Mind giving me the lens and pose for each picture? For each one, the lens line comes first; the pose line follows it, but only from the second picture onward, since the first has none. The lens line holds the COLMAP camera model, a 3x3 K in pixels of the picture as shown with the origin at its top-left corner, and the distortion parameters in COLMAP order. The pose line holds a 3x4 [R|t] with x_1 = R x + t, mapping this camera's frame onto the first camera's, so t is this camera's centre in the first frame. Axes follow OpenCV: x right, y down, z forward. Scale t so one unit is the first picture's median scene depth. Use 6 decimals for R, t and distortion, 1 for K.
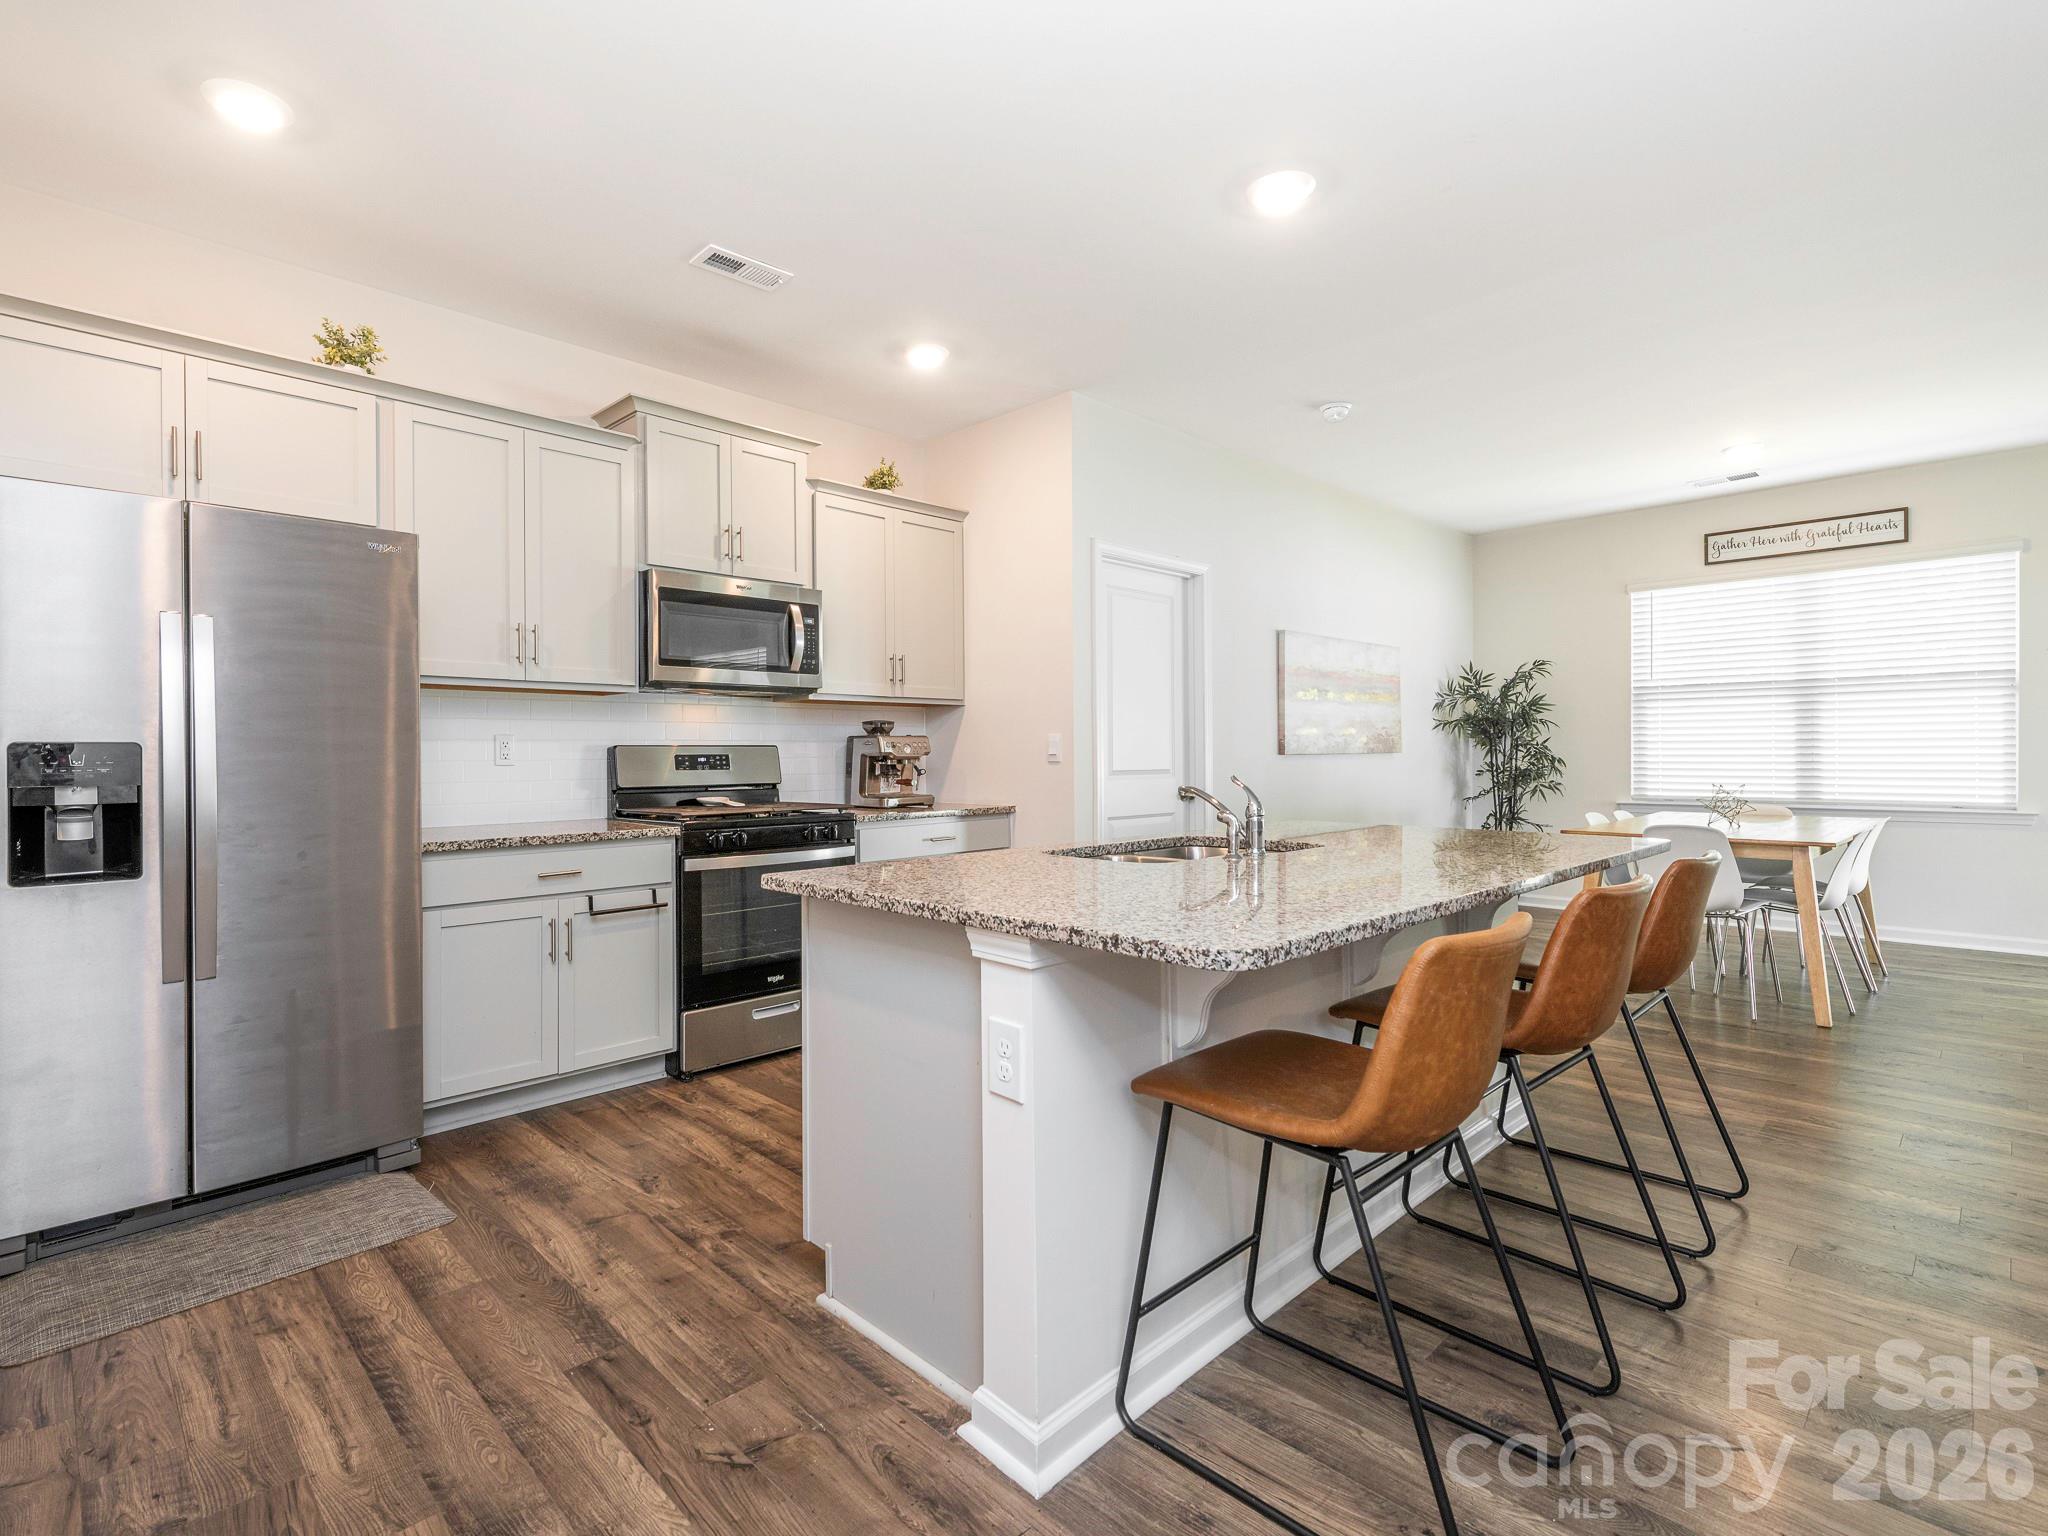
lens RADIAL K [[978.9, 0, 967.6], [0, 978.9, 753.3], [0, 0, 1]] dist [0.009255, -0.004340]
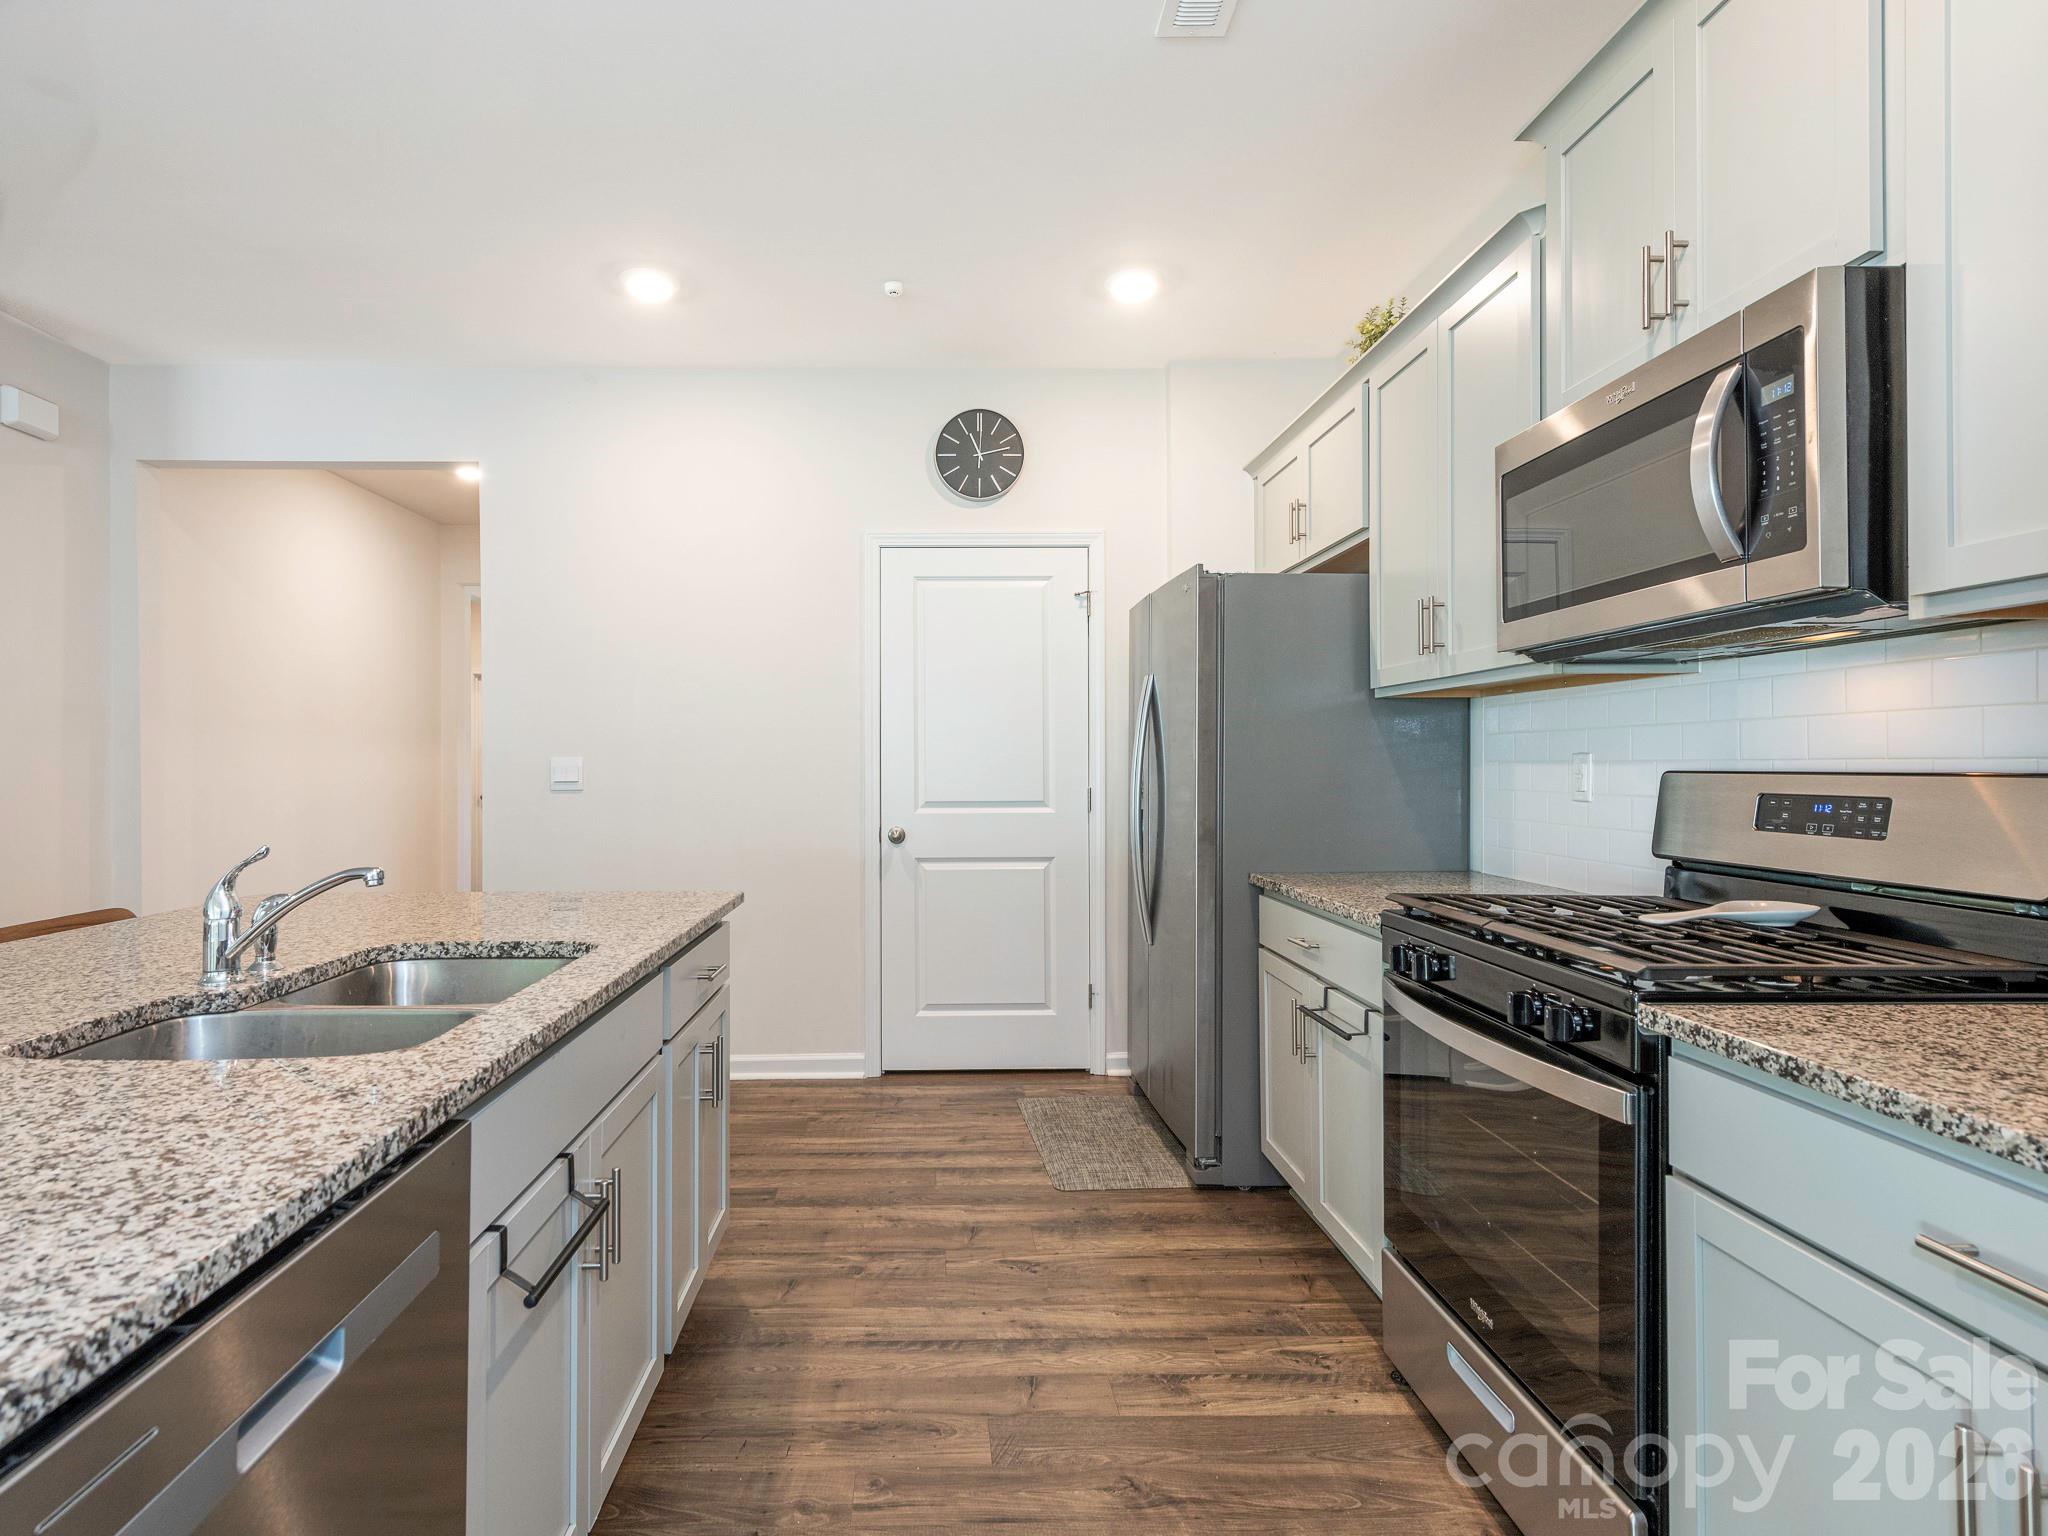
lens RADIAL K [[1055.9, 0, 964.2], [0, 1055.9, 758.2], [0, 0, 1]] dist [0.017274, -0.008679]
pose [[-0.666081, 0.004763, -0.745864, 0.278362], [0.007871, 0.999969, -0.000644, -0.016150], [0.745838, -0.006300, -0.666098, 1.036907]]
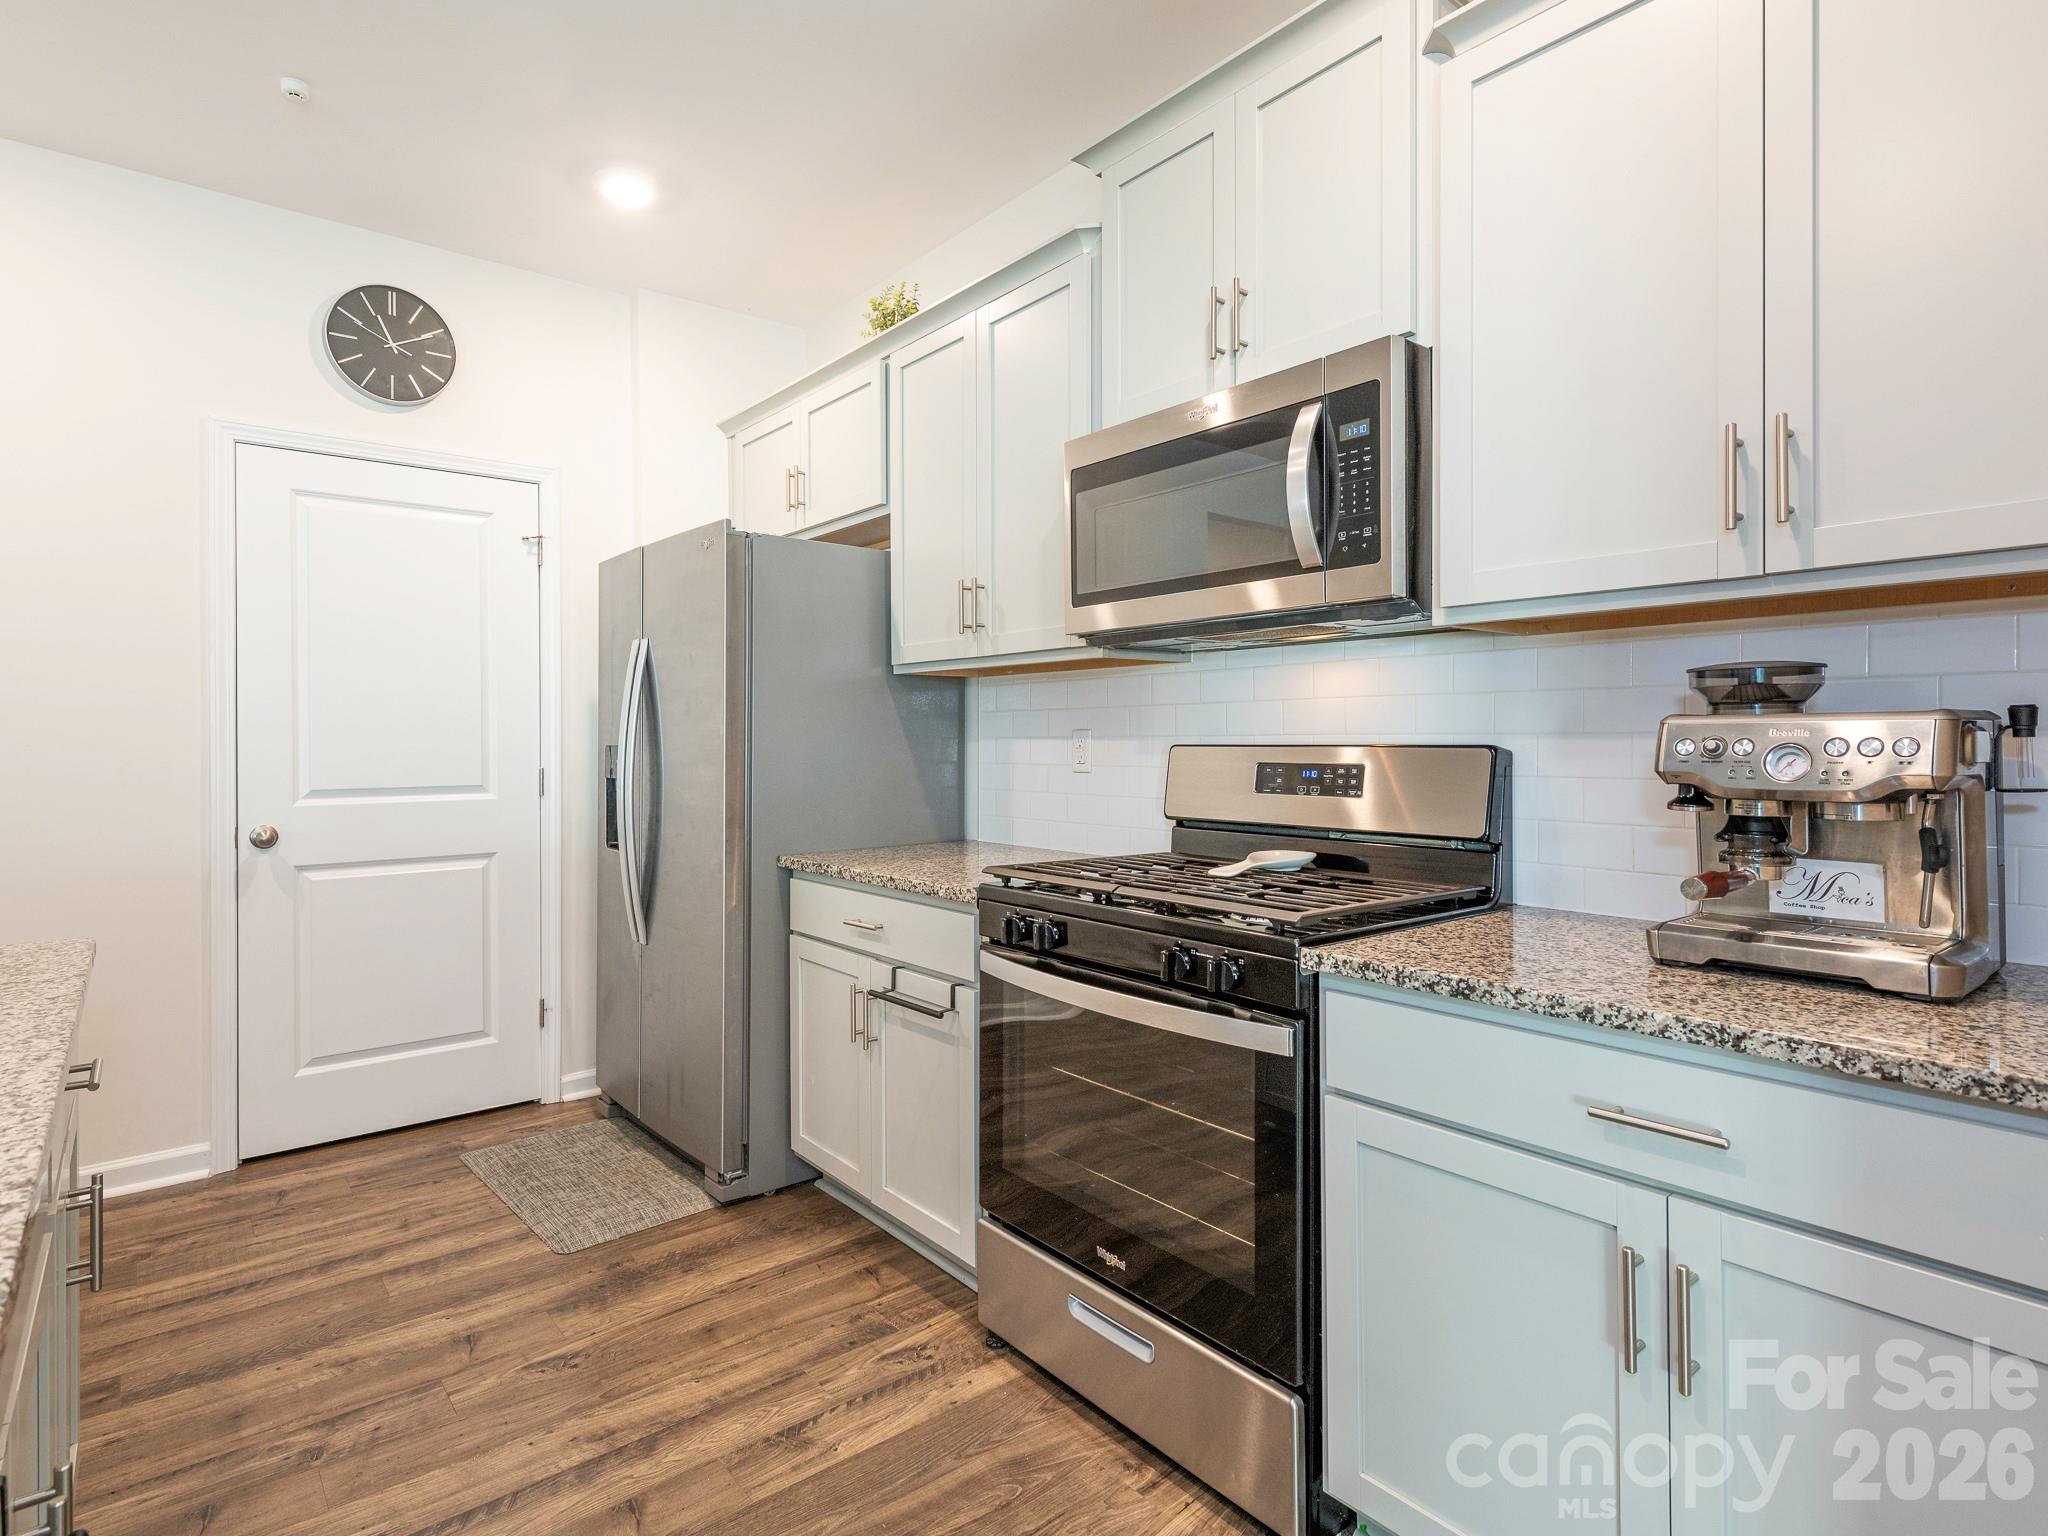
lens RADIAL K [[1055.9, 0, 1001.0], [0, 1055.9, 742.9], [0, 0, 1]] dist [0.017274, -0.008679]
pose [[-0.080968, 0.010807, -0.996658, 0.272517], [0.004749, 0.999934, 0.010456, -0.015418], [0.996705, -0.003887, -0.081014, 0.896802]]
